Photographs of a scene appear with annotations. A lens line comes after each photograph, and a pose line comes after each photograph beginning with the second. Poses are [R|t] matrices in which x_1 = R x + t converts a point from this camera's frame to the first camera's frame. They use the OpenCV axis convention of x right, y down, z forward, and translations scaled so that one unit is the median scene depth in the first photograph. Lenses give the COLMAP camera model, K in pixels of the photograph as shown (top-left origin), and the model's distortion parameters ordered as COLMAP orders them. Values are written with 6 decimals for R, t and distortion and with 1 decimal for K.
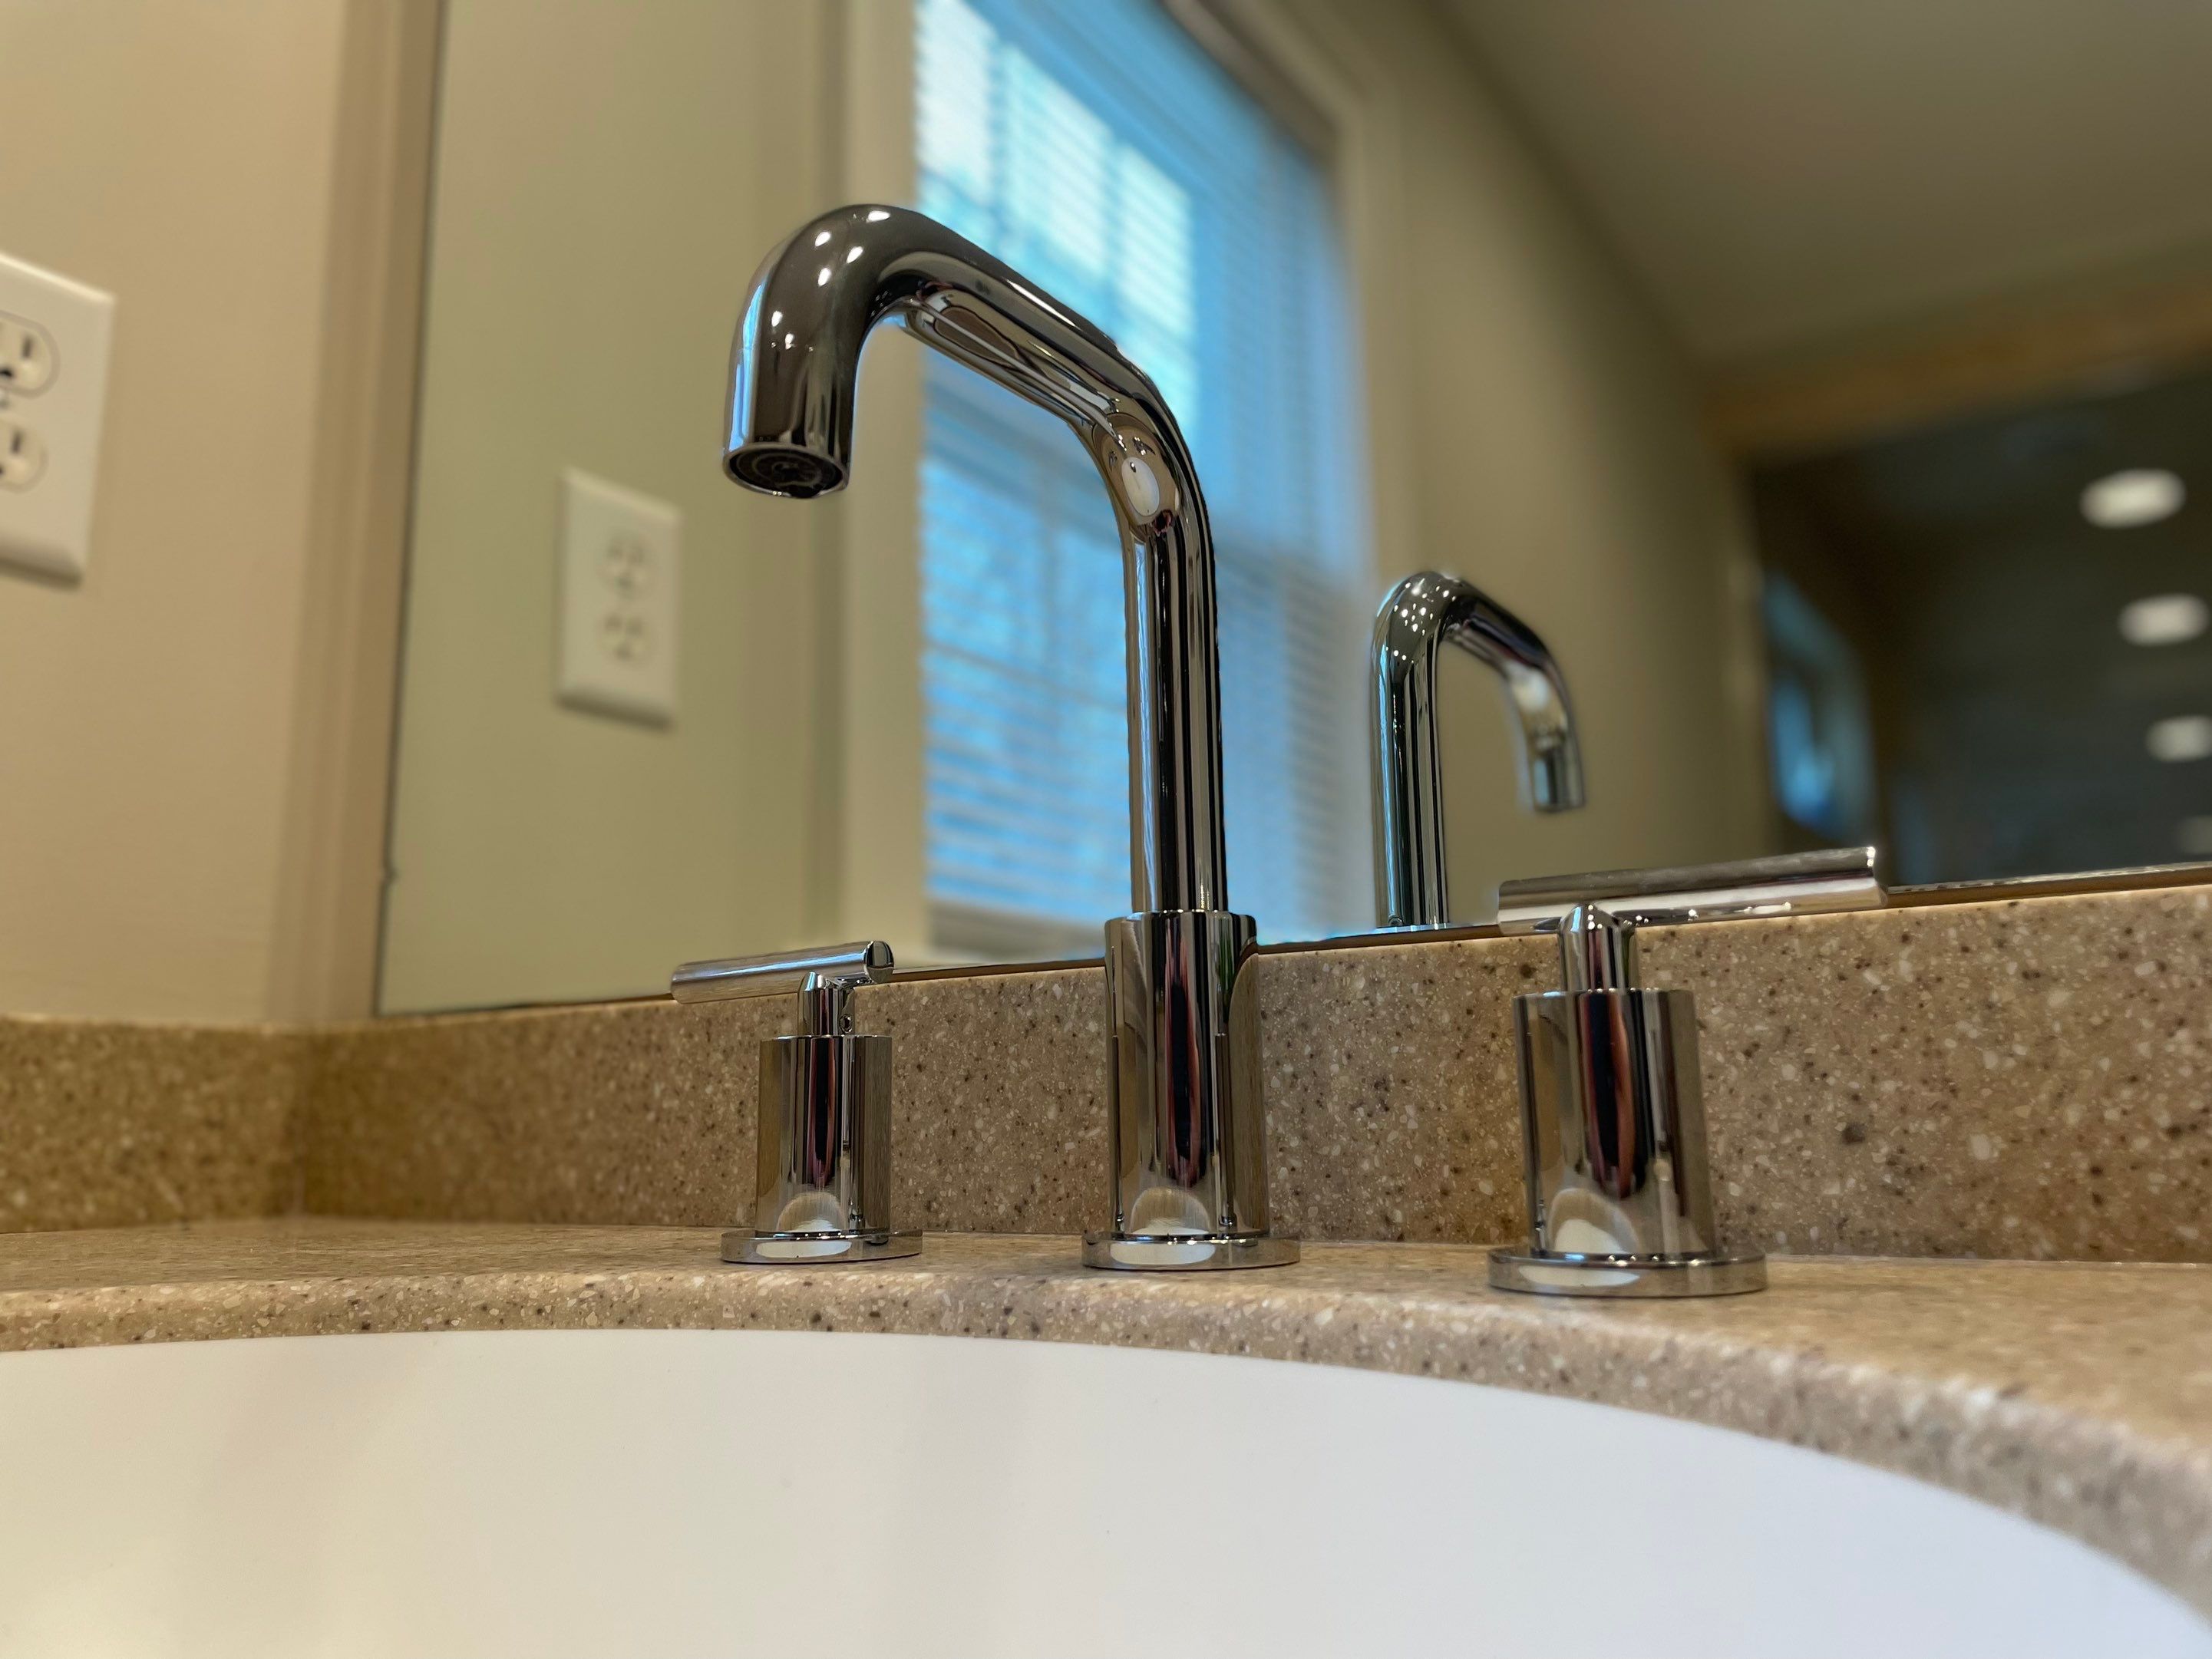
lens RADIAL K [[1690.7, 0, 1108.5], [0, 1690.7, 786.5], [0, 0, 1]] dist [0.082622, -0.125501]
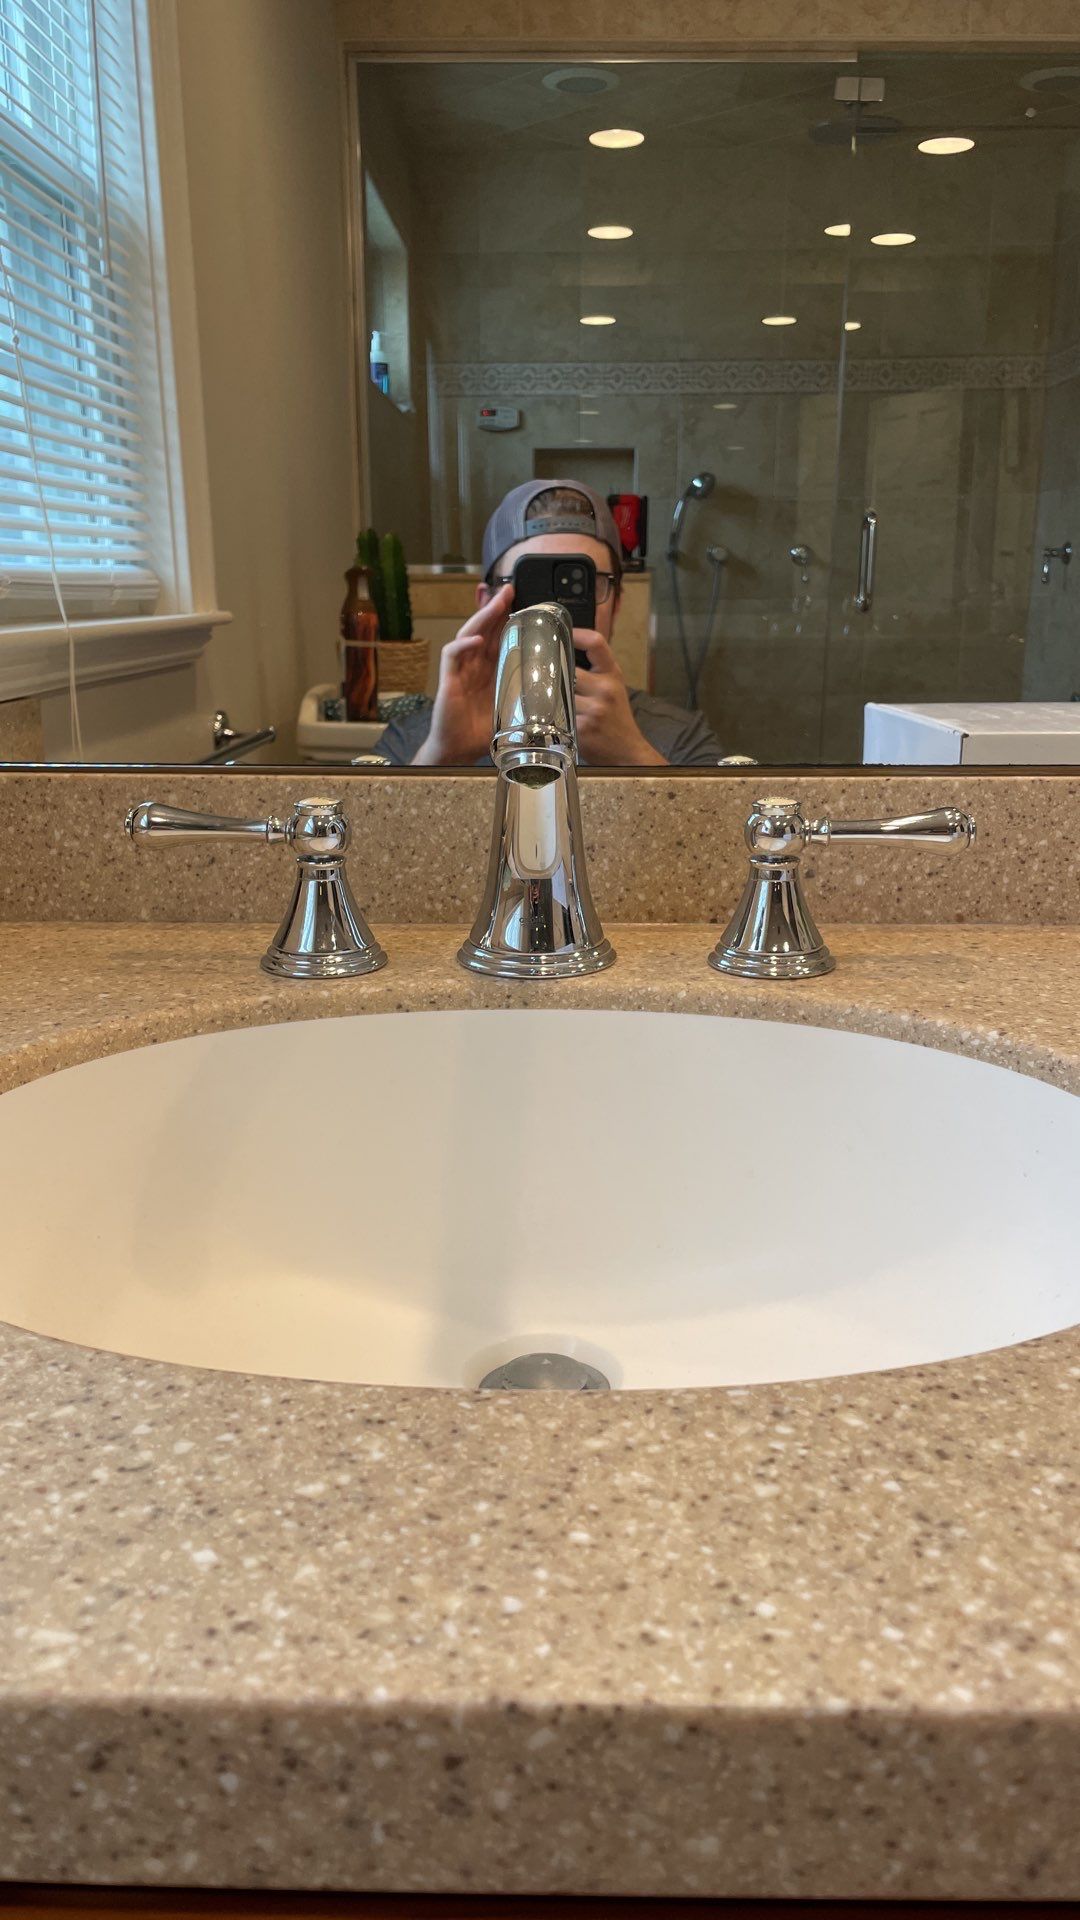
lens RADIAL K [[1454.7, 0, 540.0], [0, 1454.7, 960.0], [0, 0, 1]] dist [0.089909, -0.128182]
pose [[0.844655, -0.119533, 0.521795, -0.820324], [-0.117484, 0.909592, 0.398547, -0.388991], [-0.522261, -0.397937, 0.754248, -0.307692]]
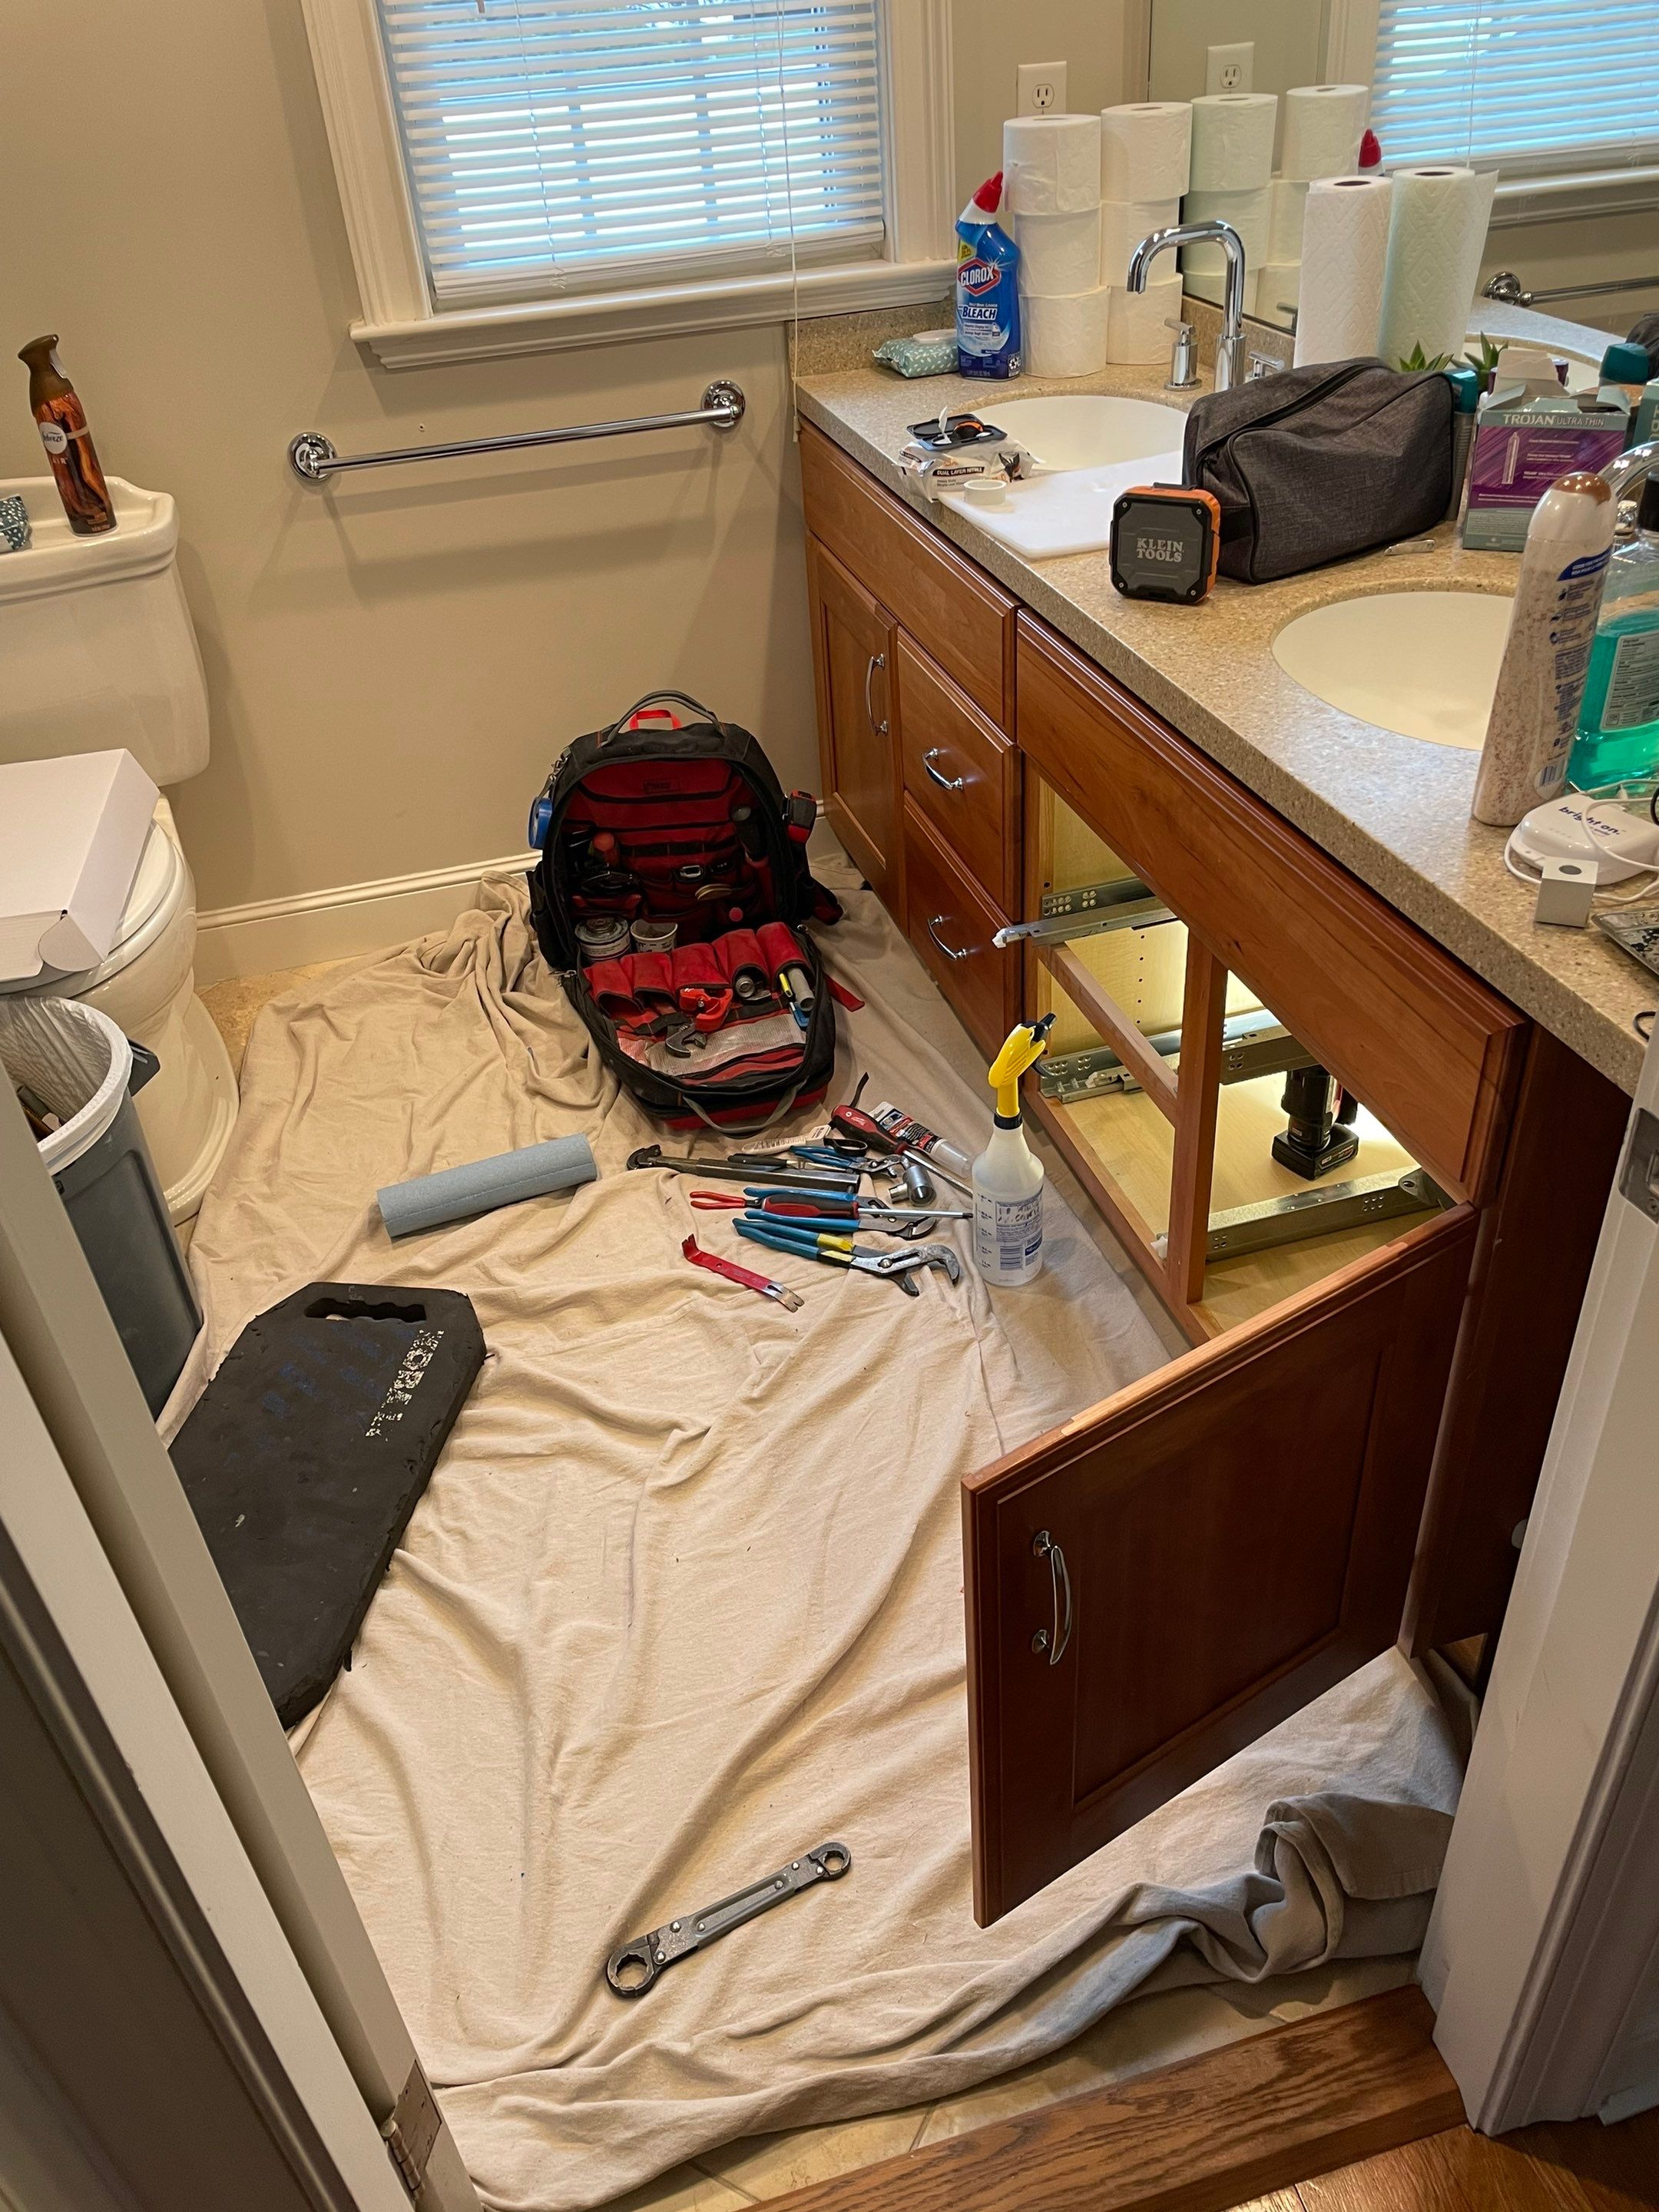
lens RADIAL K [[1688.4, 0, 831.9], [0, 1688.4, 1100.1], [0, 0, 1]] dist [0.075745, -0.119159]
pose [[0.767592, 0.343382, -0.541195, 2.726077], [0.177758, 0.697202, 0.694486, -2.125124], [0.615796, -0.629284, 0.474128, -3.713116]]
